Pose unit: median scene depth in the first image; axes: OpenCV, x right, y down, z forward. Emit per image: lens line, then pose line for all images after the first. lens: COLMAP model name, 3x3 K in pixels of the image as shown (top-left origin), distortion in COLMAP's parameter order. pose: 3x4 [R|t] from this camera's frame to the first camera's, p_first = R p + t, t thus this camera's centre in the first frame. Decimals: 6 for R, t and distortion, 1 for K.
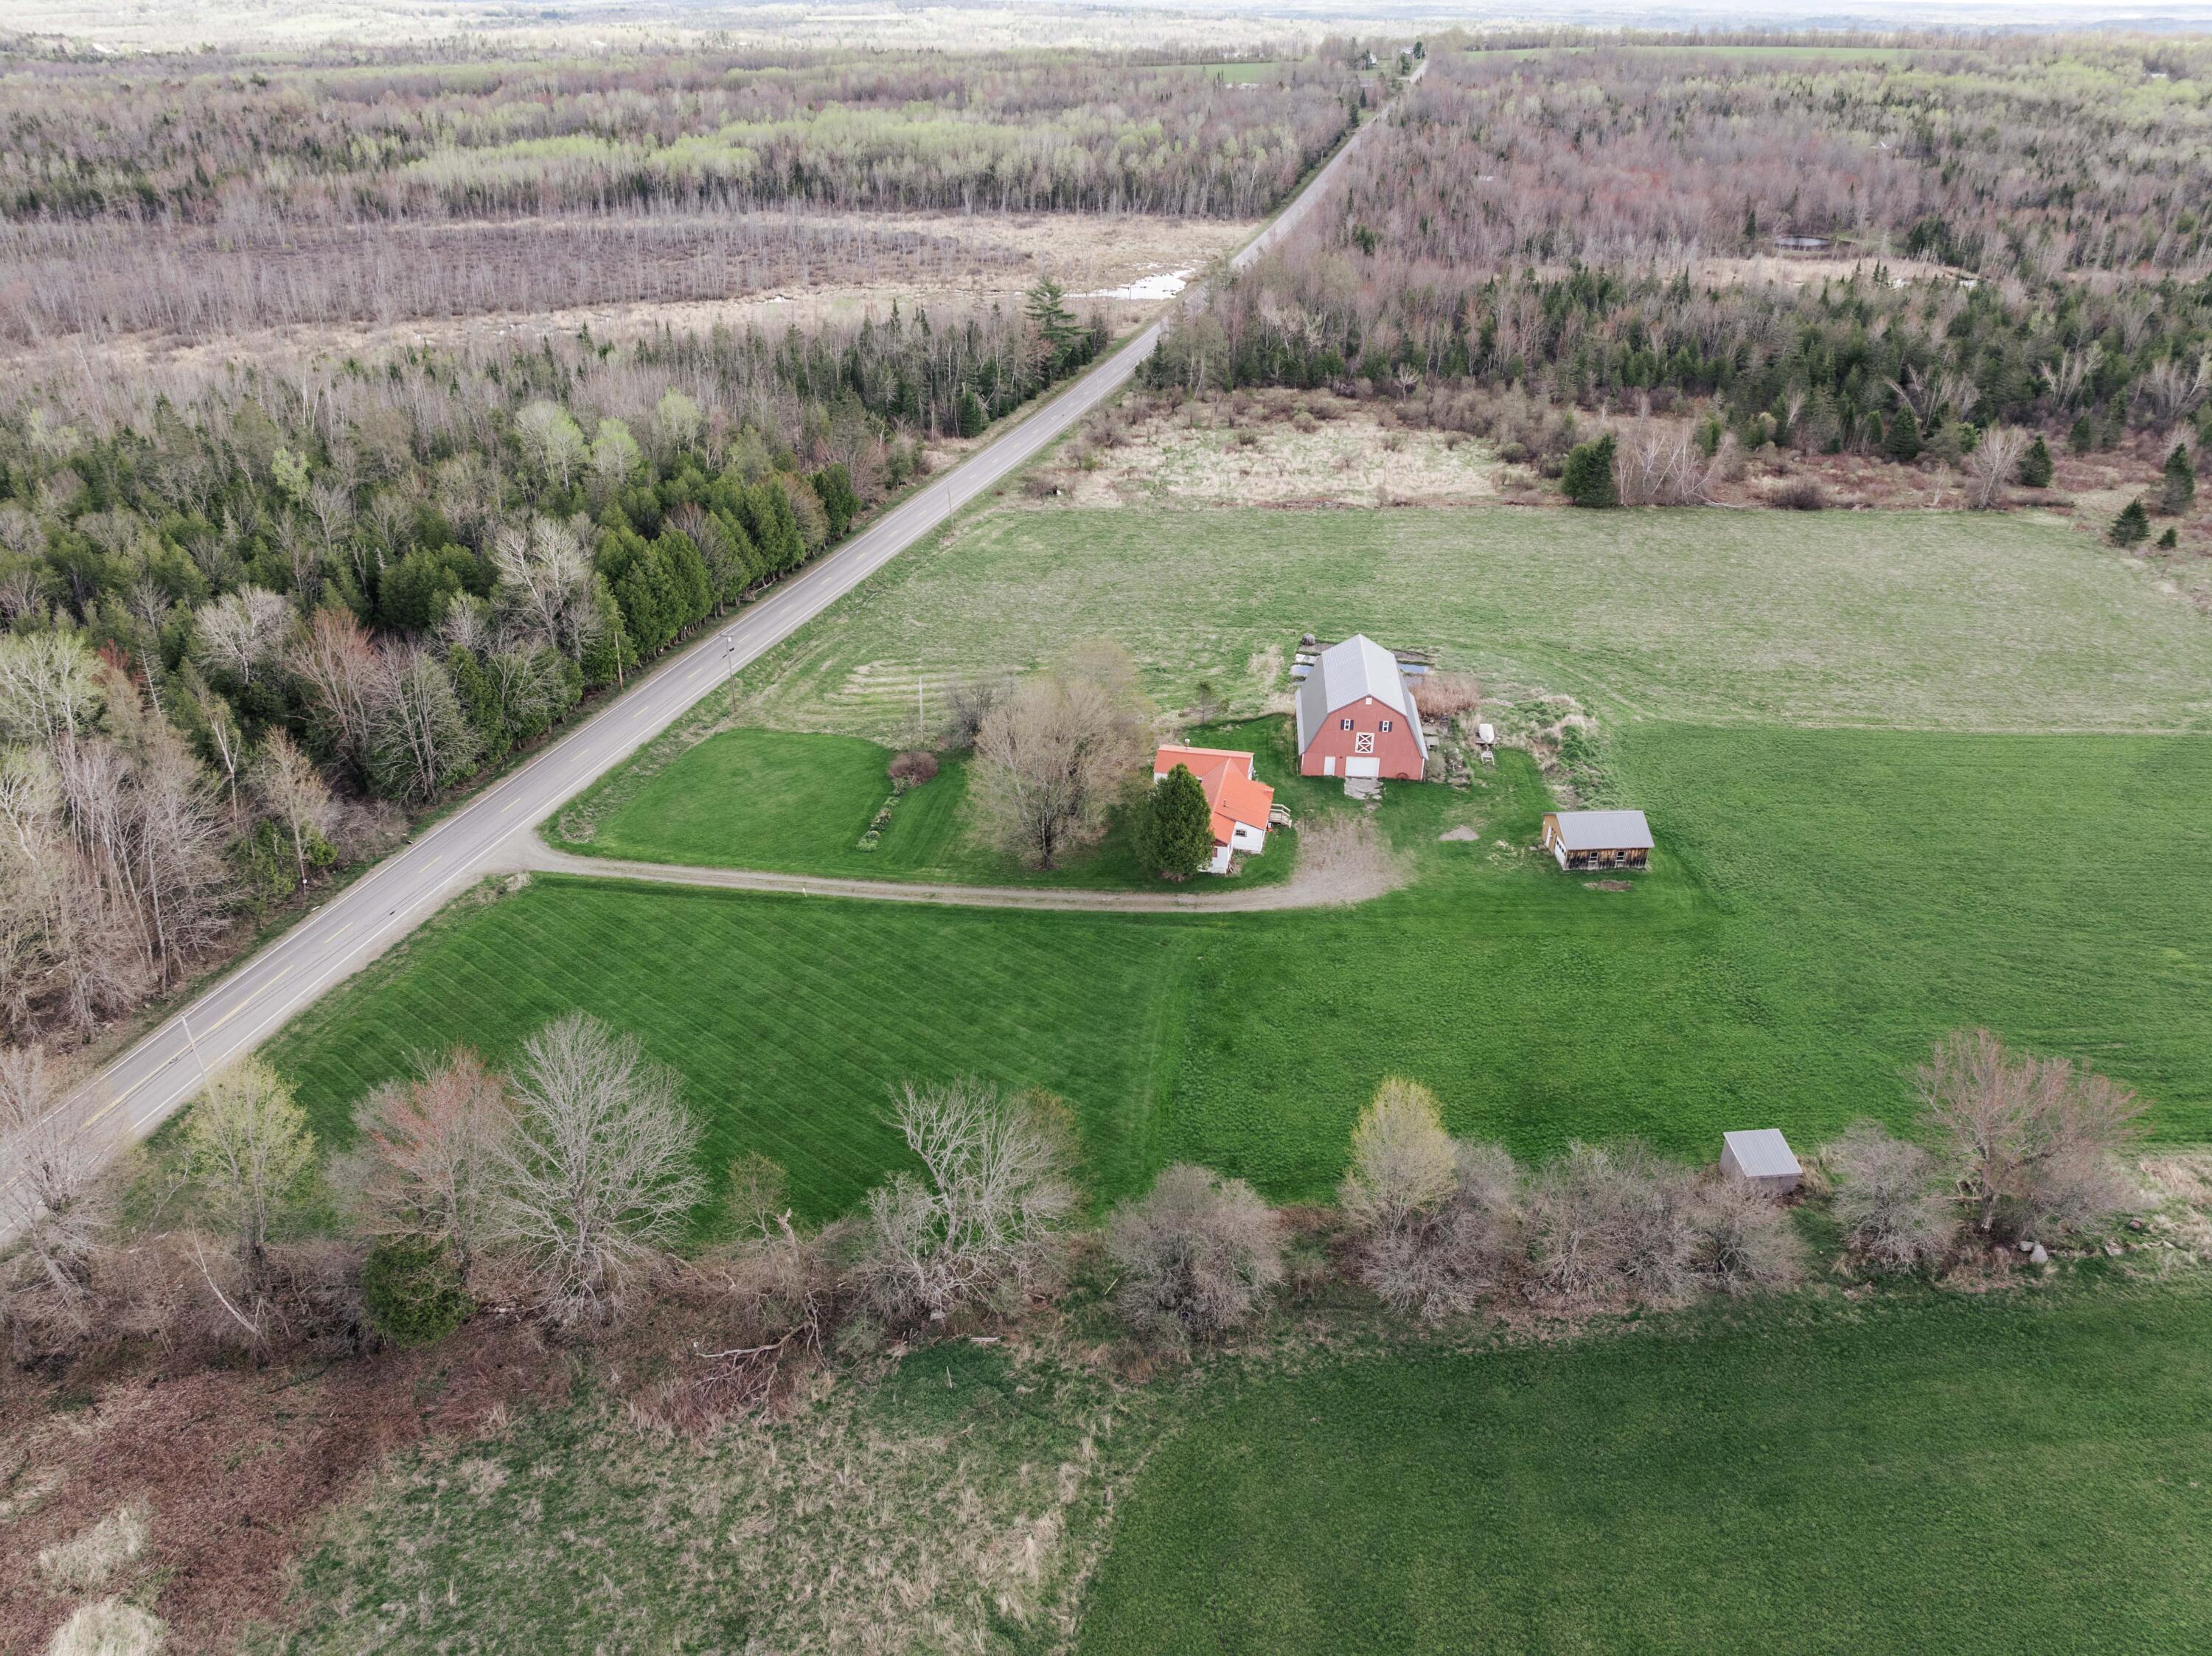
lens RADIAL K [[1557.7, 0, 1093.5], [0, 1557.7, 824.3], [0, 0, 1]] dist [-0.045605, 0.013452]
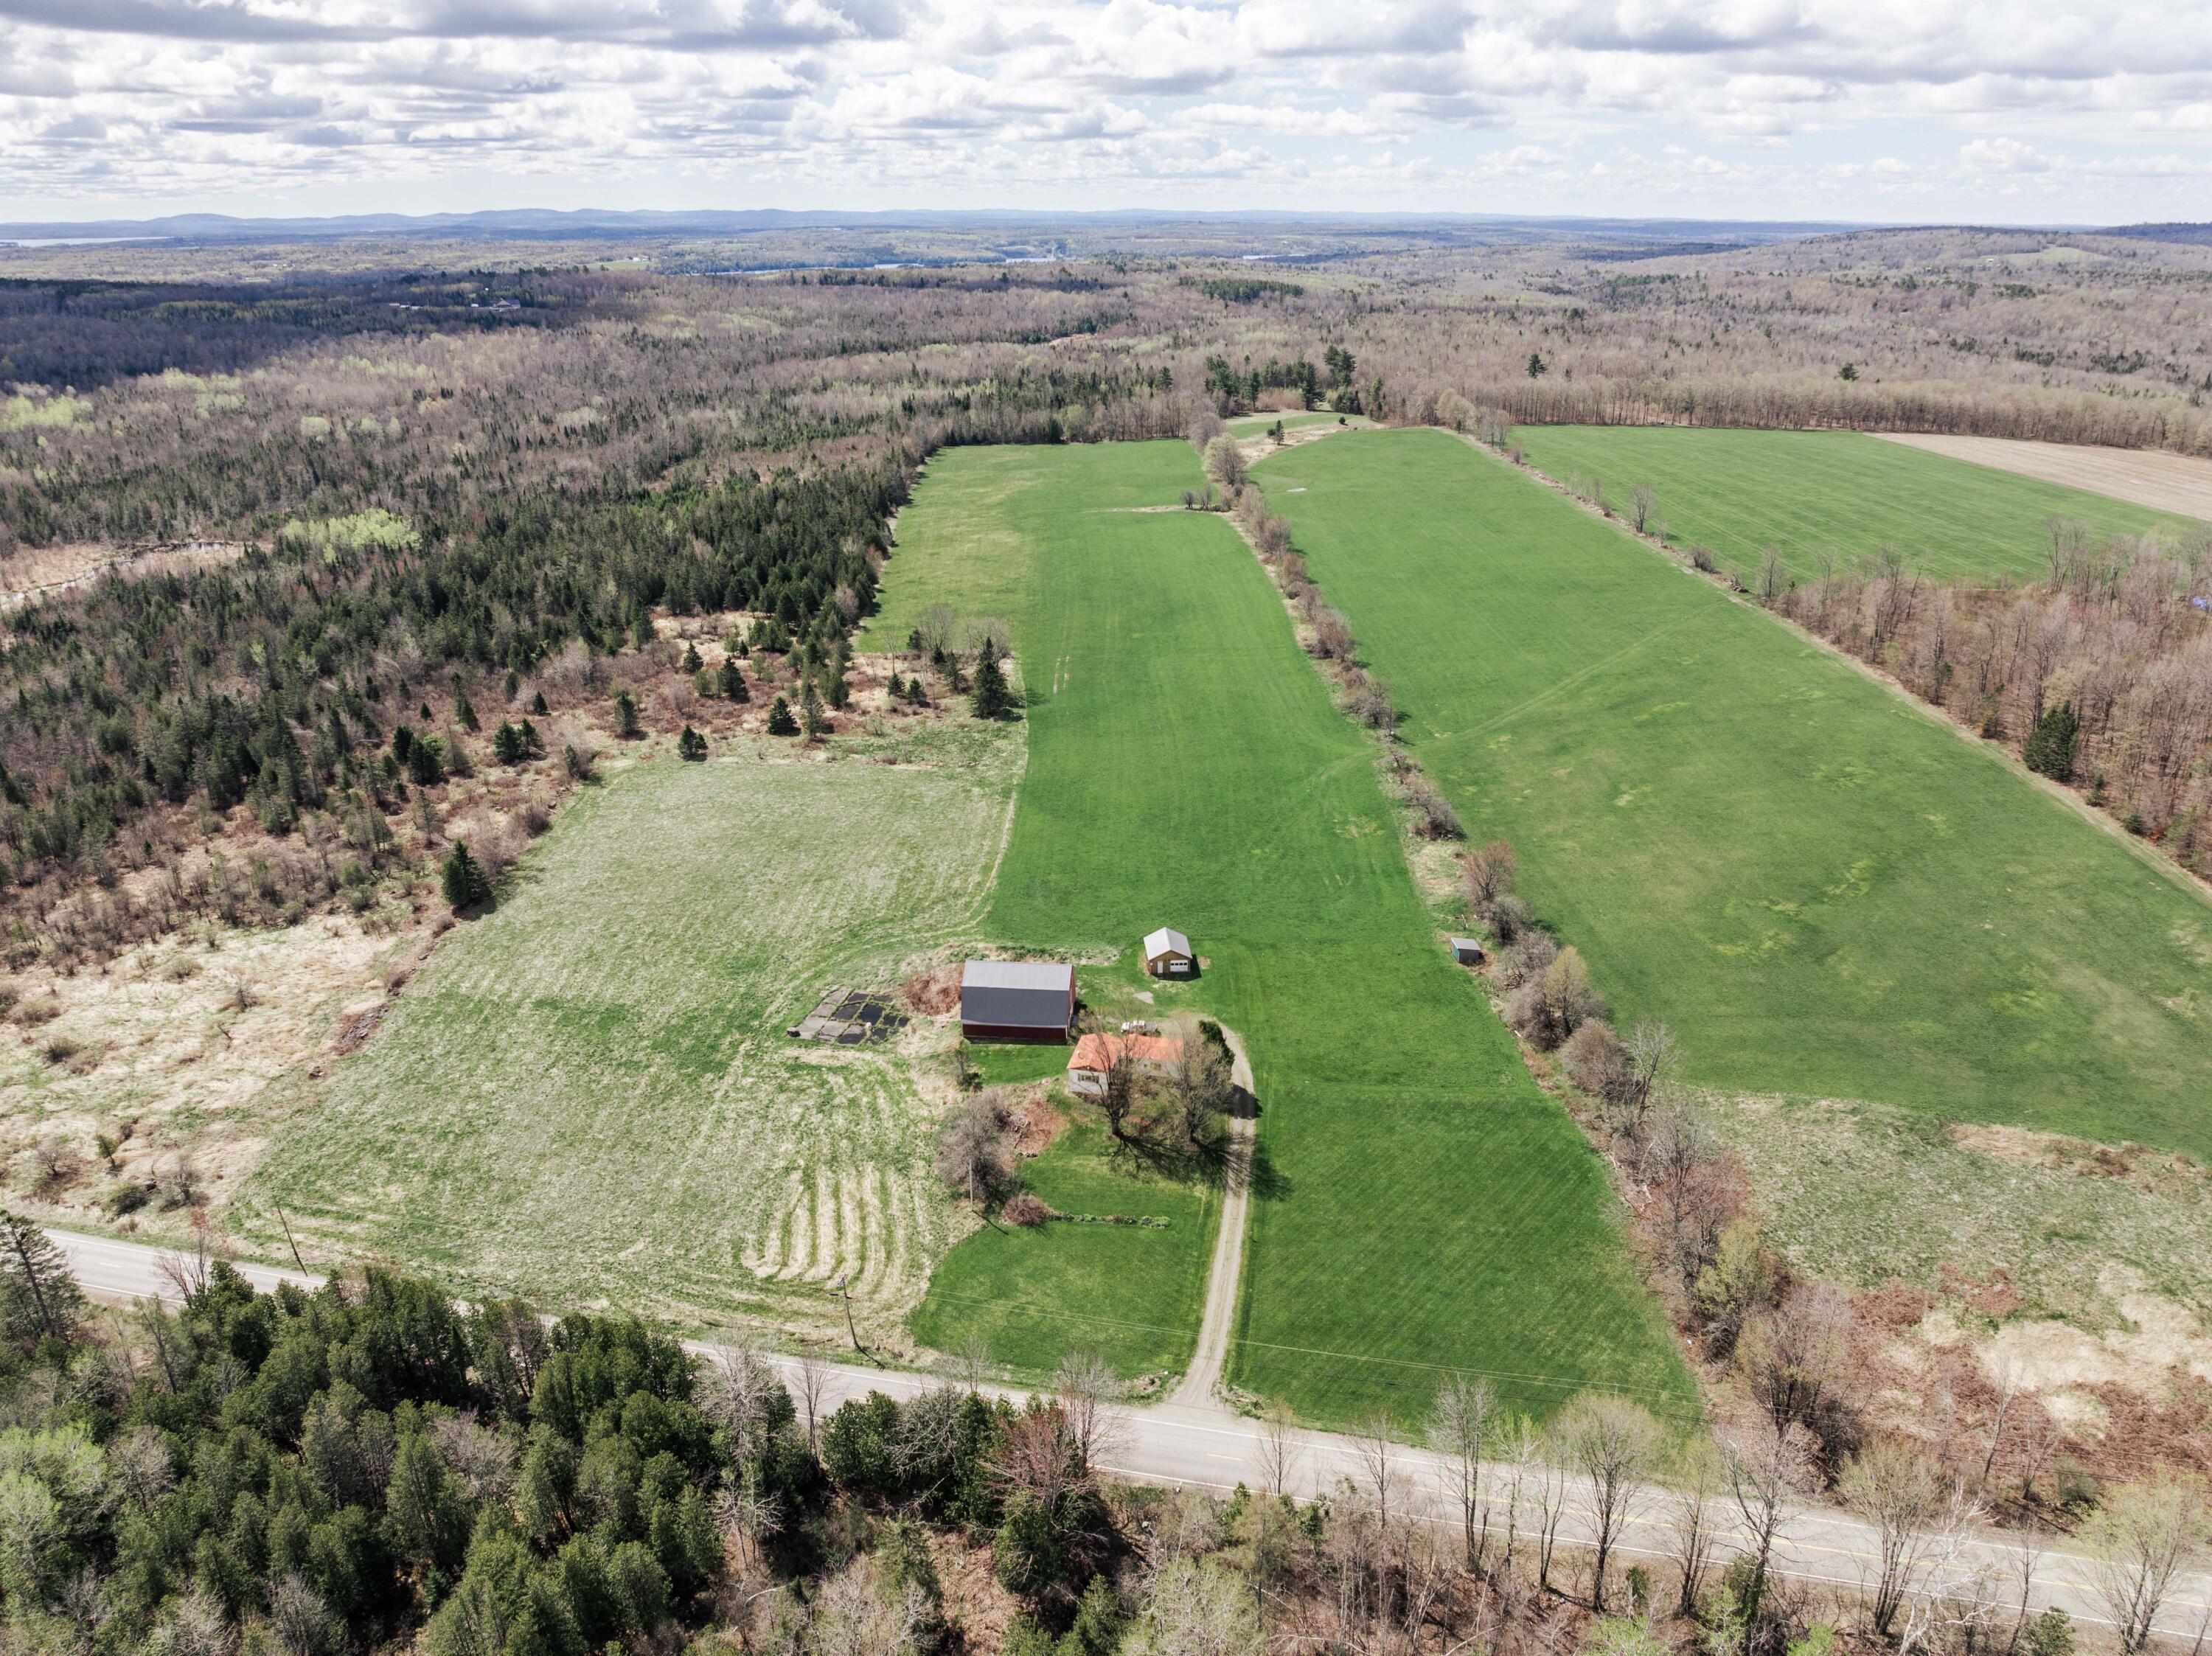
lens RADIAL K [[1557.7, 0, 1105.6], [0, 1557.7, 821.1], [0, 0, 1]] dist [-0.045605, 0.013452]
pose [[0.002269, -0.373204, 0.927746, -1.076335], [0.482438, 0.813051, 0.325886, -0.618372], [-0.875927, 0.446841, 0.181893, 0.579533]]
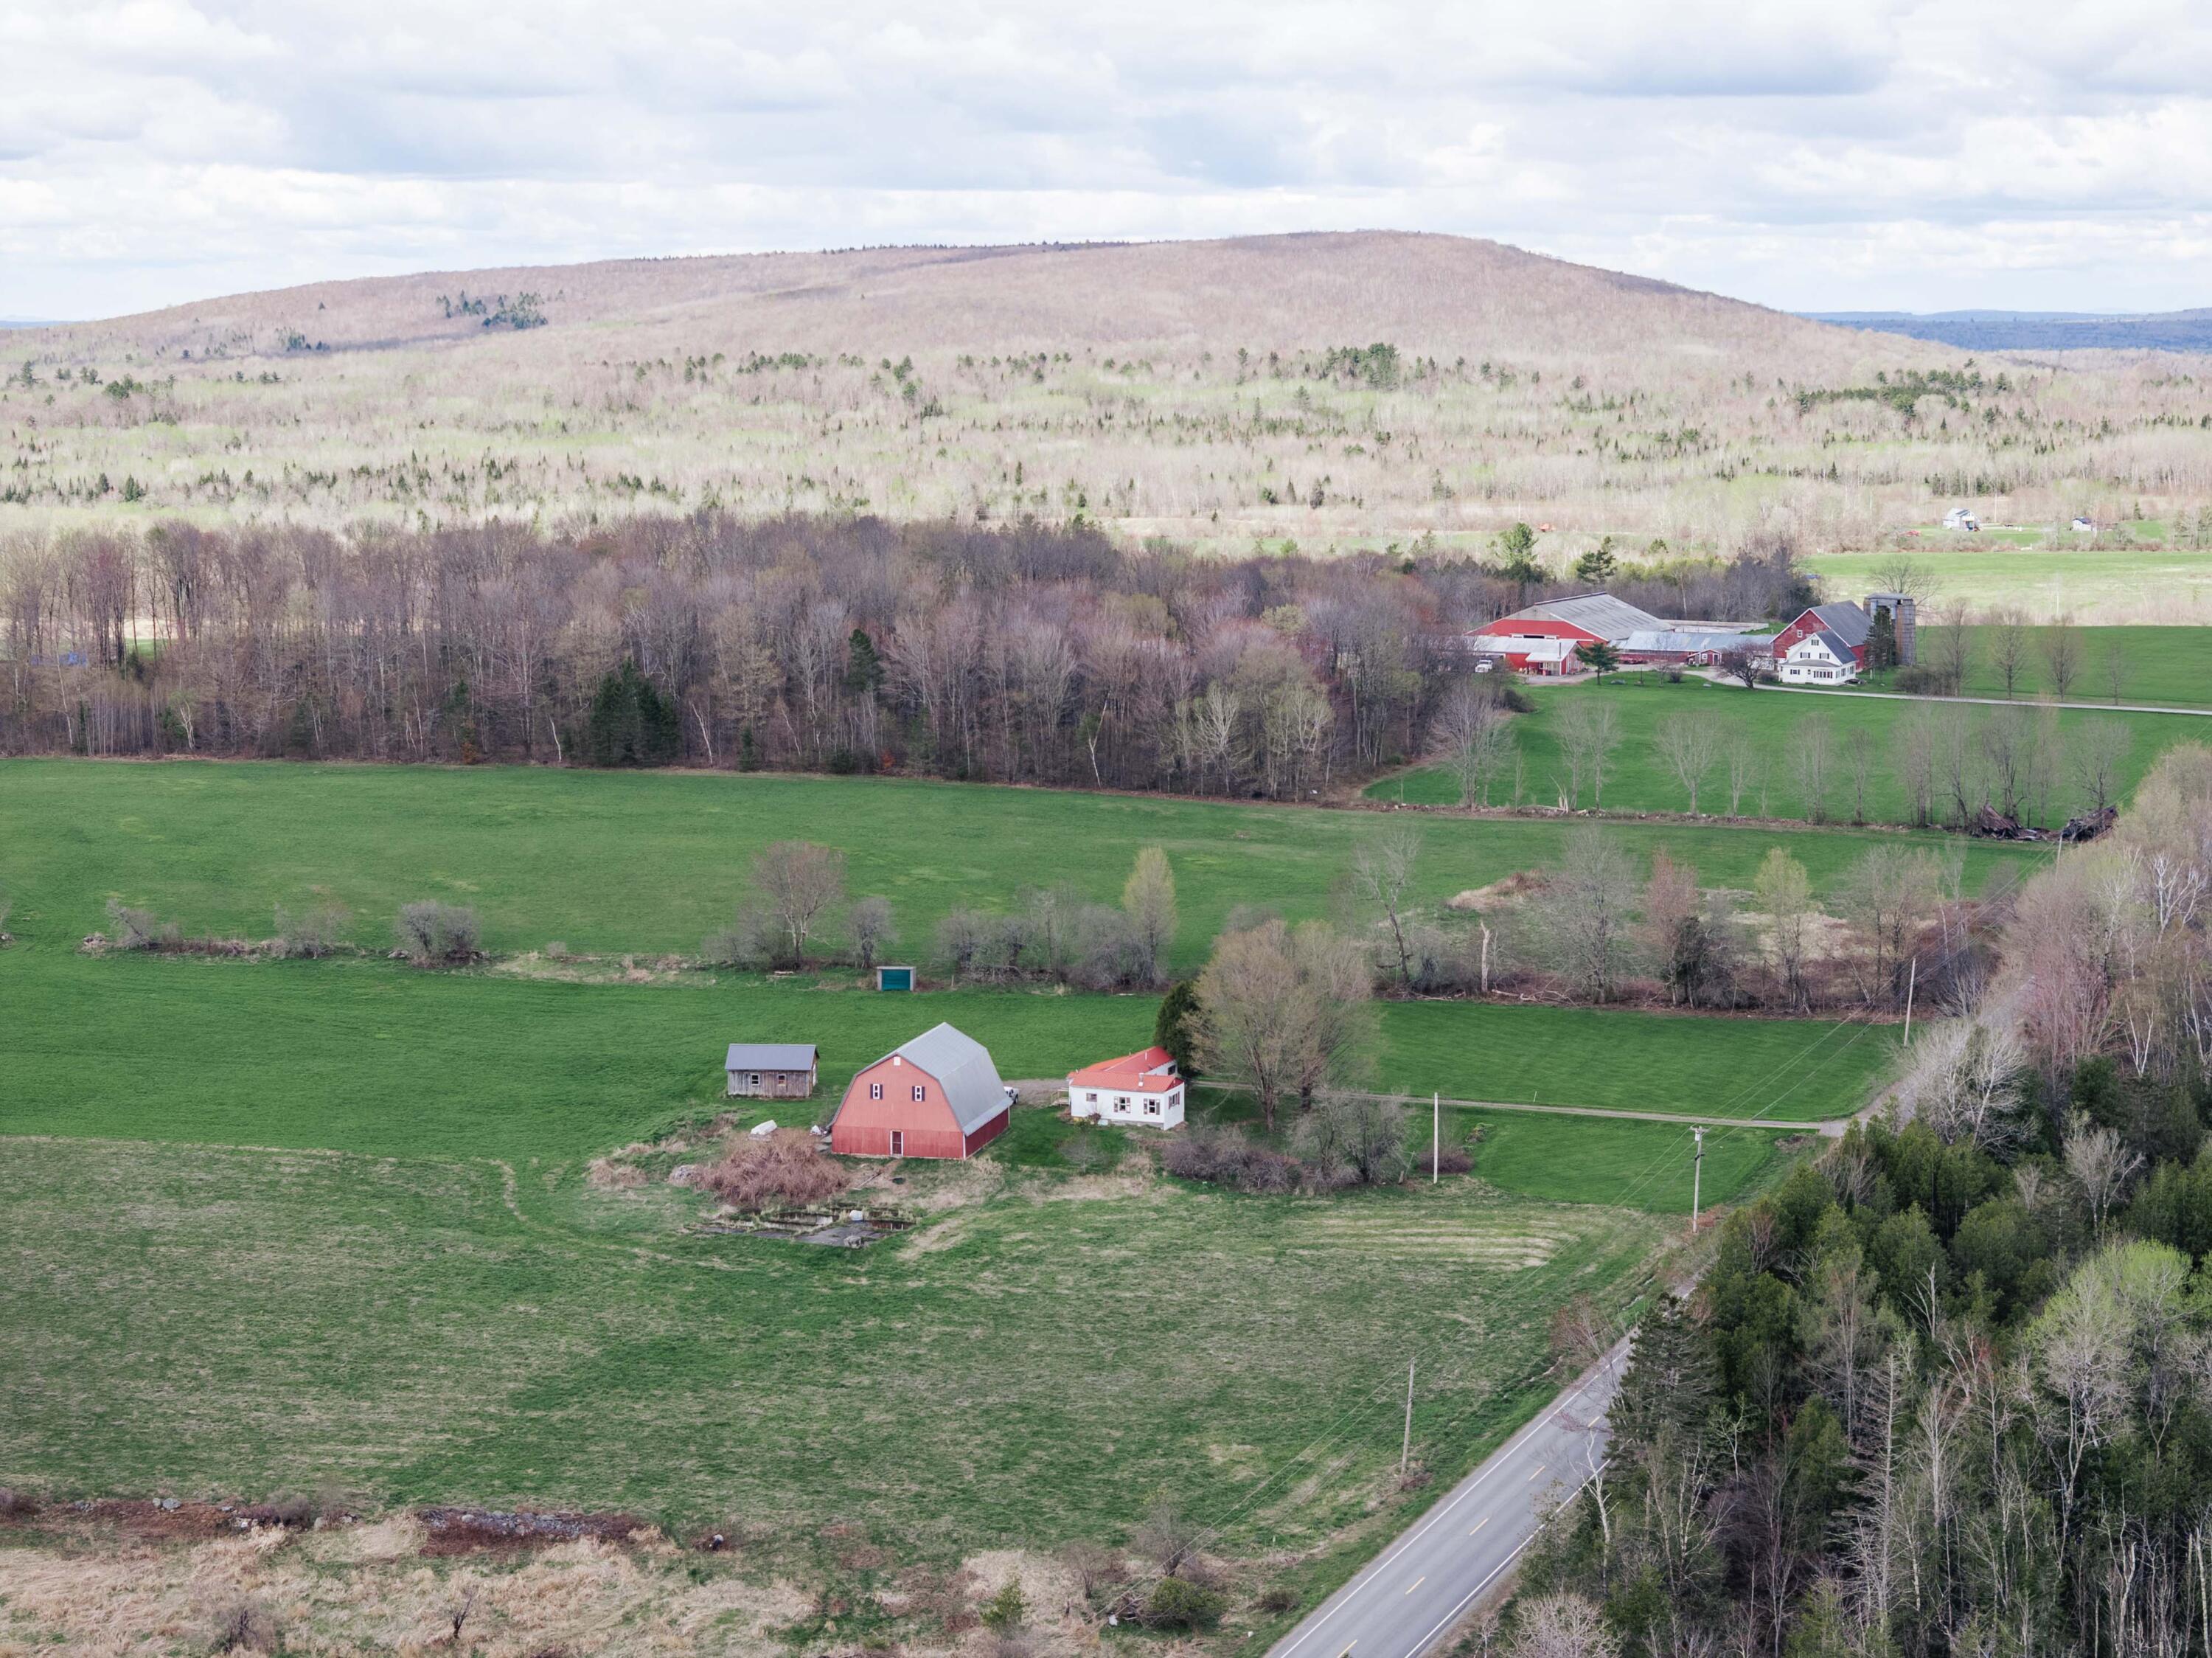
lens RADIAL K [[4454.6, 0, 1107.2], [0, 4454.6, 825.8], [0, 0, 1]] dist [-0.079826, 0.000000]
pose [[-0.990732, -0.021993, 0.134035, -0.249735], [0.059626, 0.816219, 0.574657, -1.551572], [-0.122040, 0.577323, -0.807344, 2.797389]]
